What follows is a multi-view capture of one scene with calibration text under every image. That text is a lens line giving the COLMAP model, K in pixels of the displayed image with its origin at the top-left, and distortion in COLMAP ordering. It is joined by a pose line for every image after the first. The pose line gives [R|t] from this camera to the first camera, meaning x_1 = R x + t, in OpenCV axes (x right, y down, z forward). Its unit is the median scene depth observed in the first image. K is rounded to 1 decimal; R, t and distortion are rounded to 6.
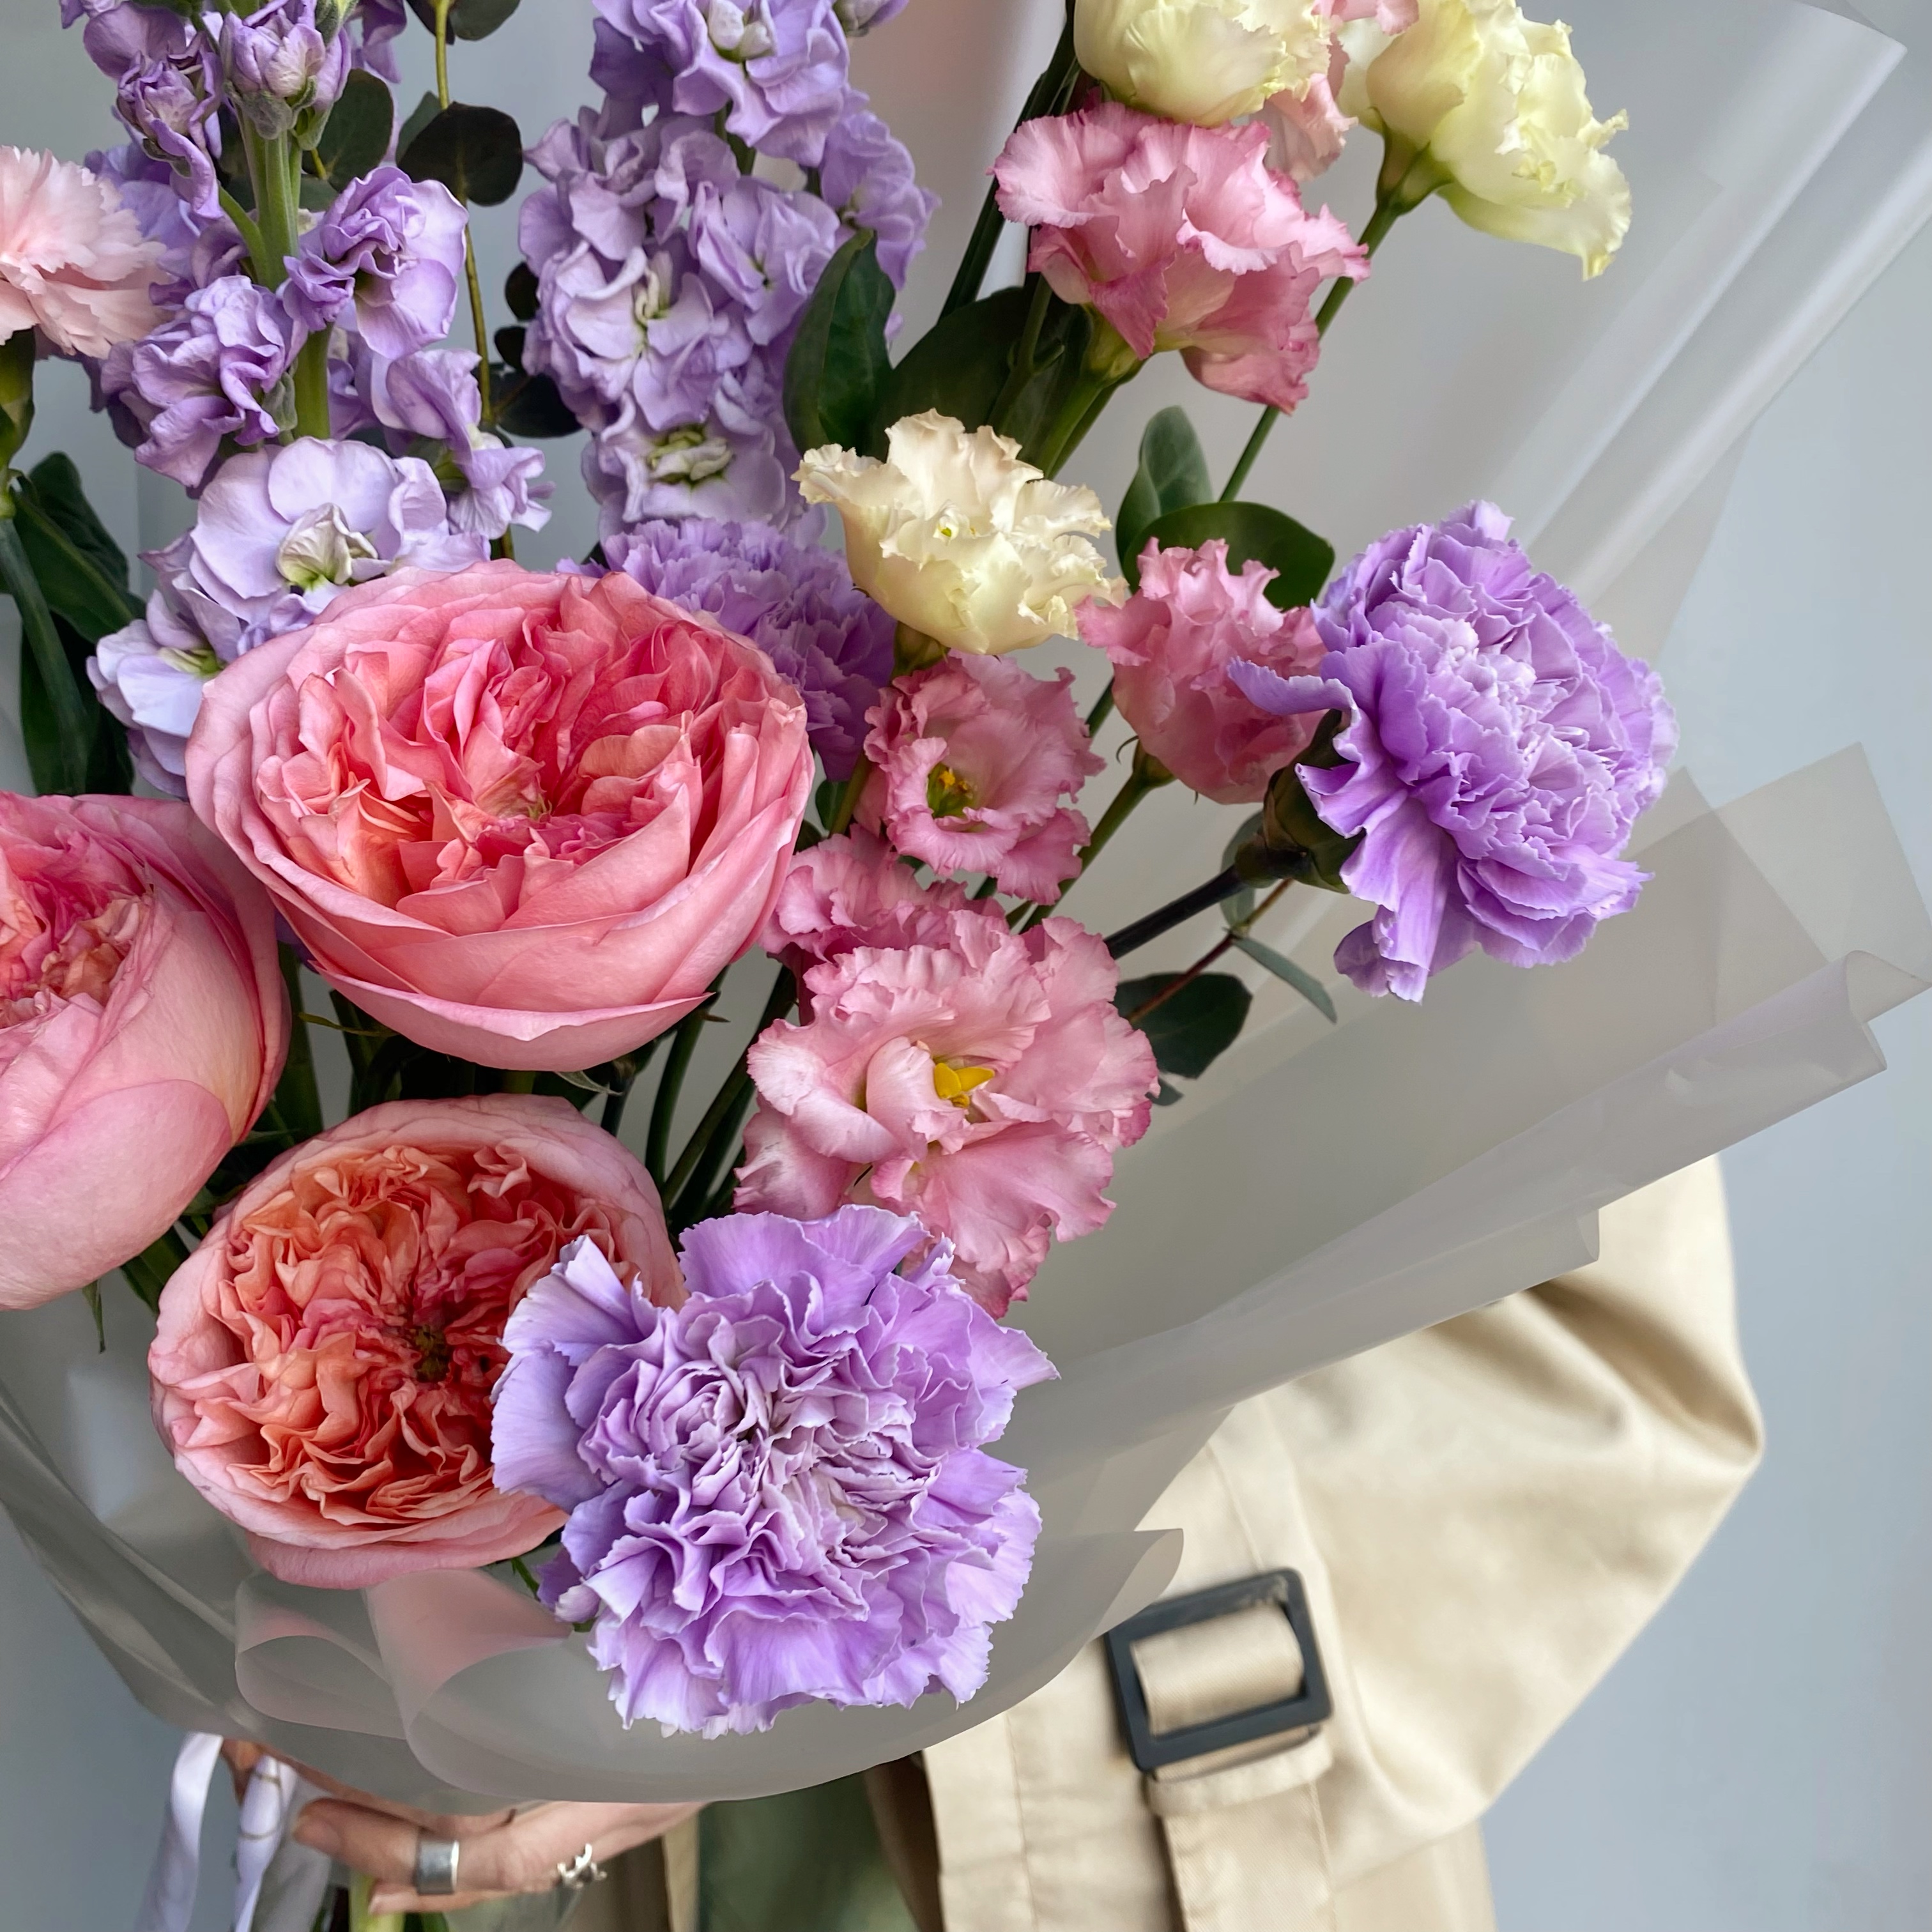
lens RADIAL K [[1863.0, 0, 966.0], [0, 1863.0, 966.0], [0, 0, 1]] dist [0.112776, -0.329072]
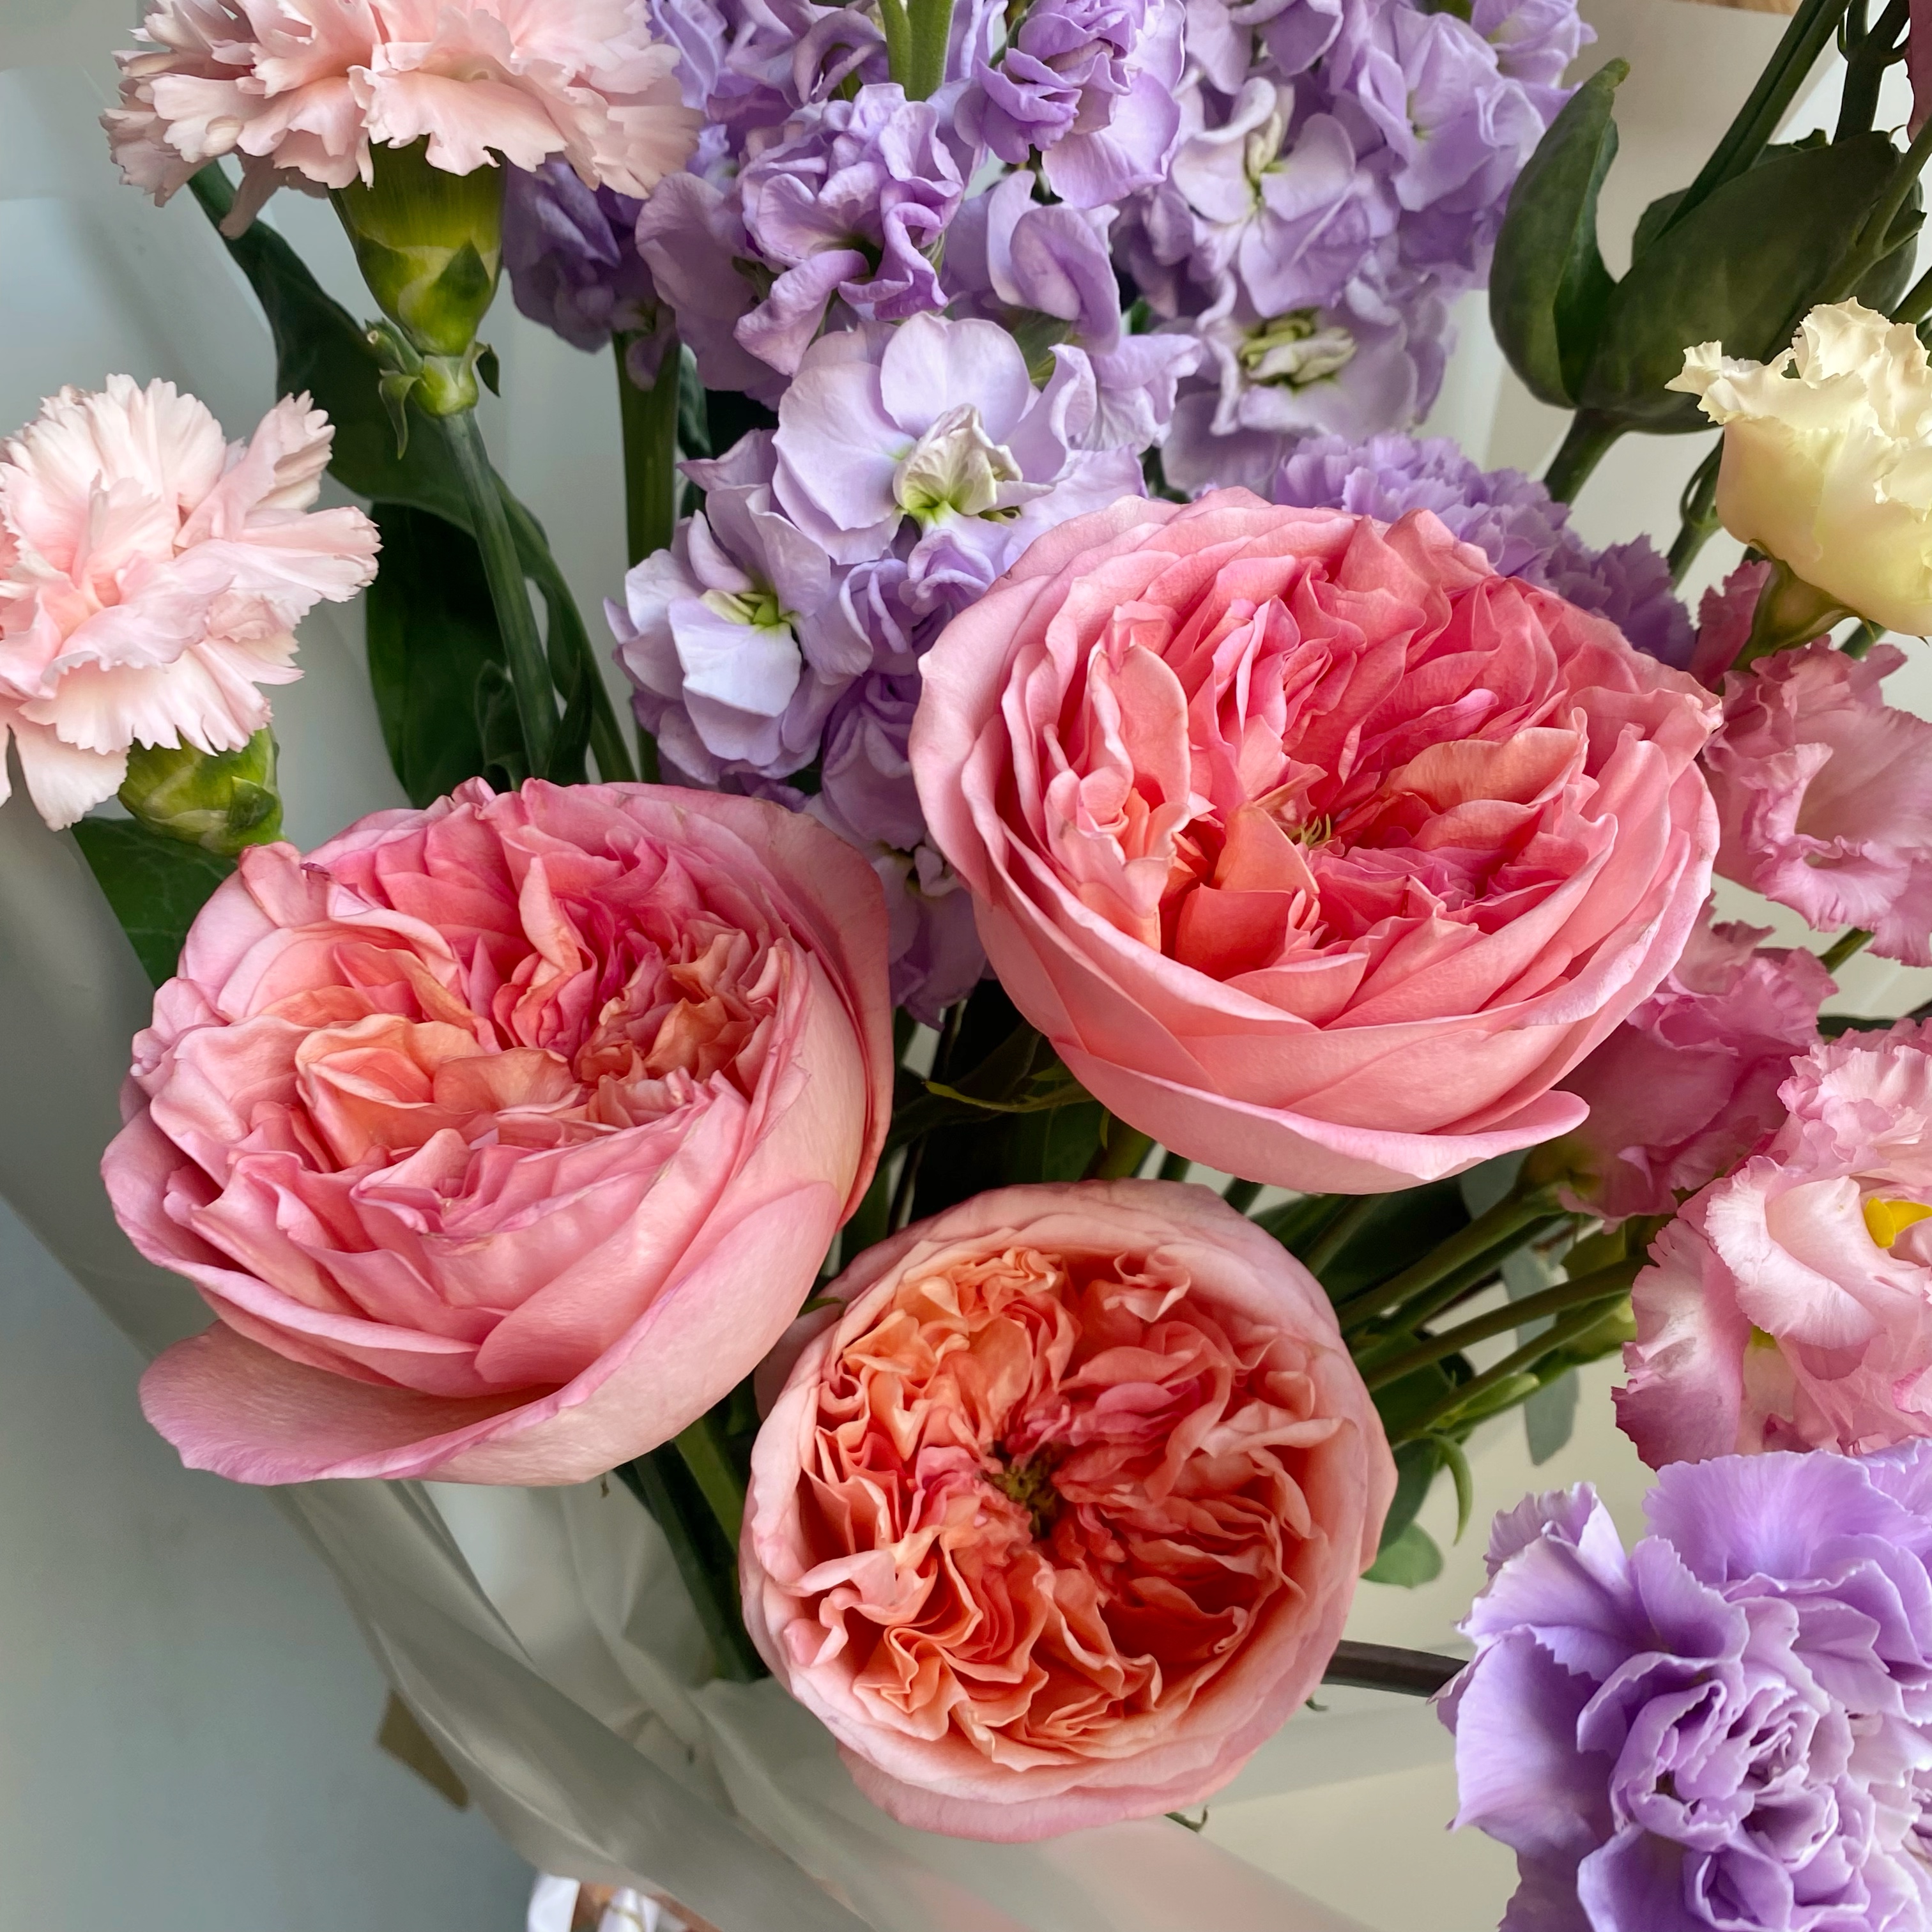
lens RADIAL K [[1863.0, 0, 966.0], [0, 1863.0, 966.0], [0, 0, 1]] dist [0.112776, -0.329072]
pose [[0.999678, 0.024192, 0.007665, -0.338603], [-0.024531, 0.998559, 0.047727, -0.057799], [-0.006499, -0.047900, 0.998831, 0.239991]]
